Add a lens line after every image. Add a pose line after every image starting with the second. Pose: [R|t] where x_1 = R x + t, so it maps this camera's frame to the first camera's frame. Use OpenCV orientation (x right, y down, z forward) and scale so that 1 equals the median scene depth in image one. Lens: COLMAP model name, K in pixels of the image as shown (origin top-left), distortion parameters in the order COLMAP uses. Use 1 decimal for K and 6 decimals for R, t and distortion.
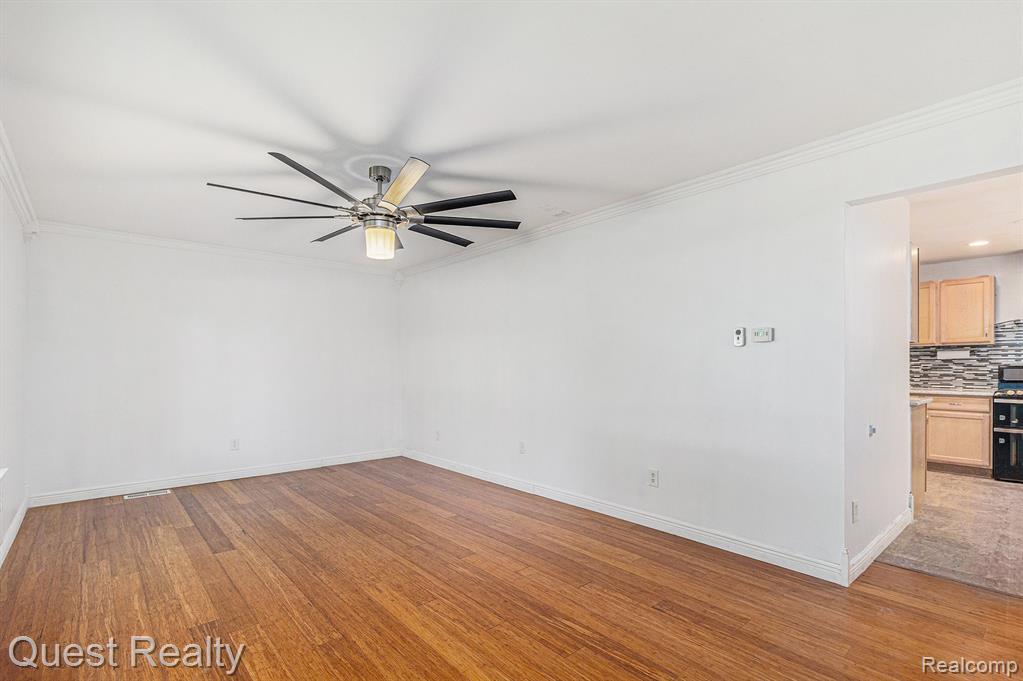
lens RADIAL K [[484.3, 0, 515.4], [0, 484.3, 357.9], [0, 0, 1]] dist [0.000347, 0.000254]
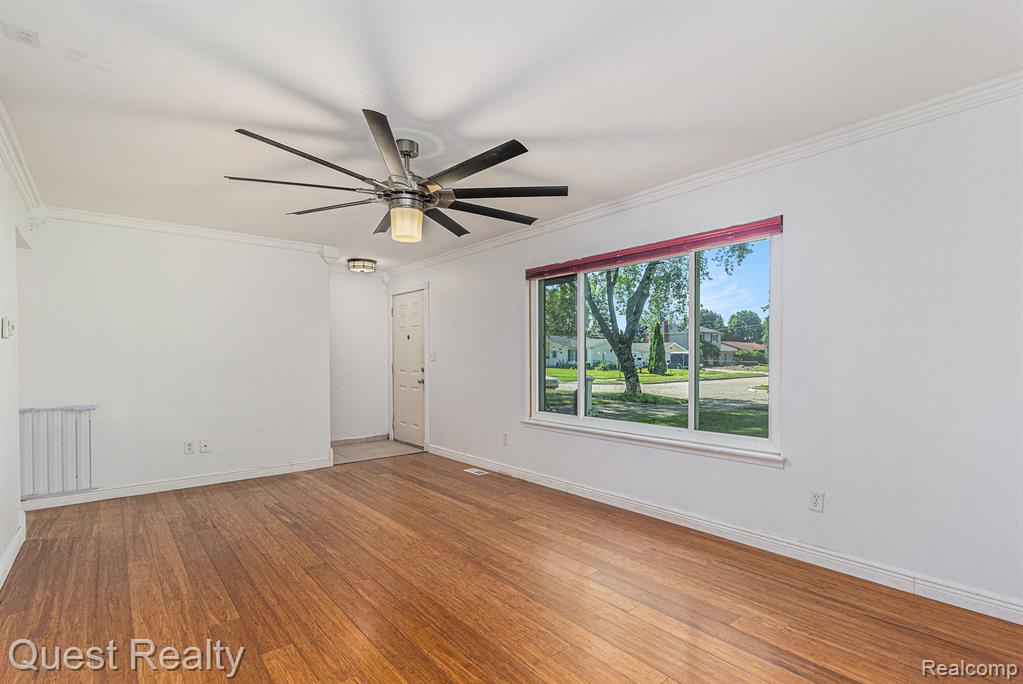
lens RADIAL K [[484.3, 0, 515.4], [0, 484.3, 359.4], [0, 0, 1]] dist [0.000347, 0.000254]
pose [[-0.999572, 0.005544, 0.028725, -0.552818], [0.005336, 0.999959, -0.007310, 0.033882], [-0.028765, -0.007153, -0.999561, 2.083675]]
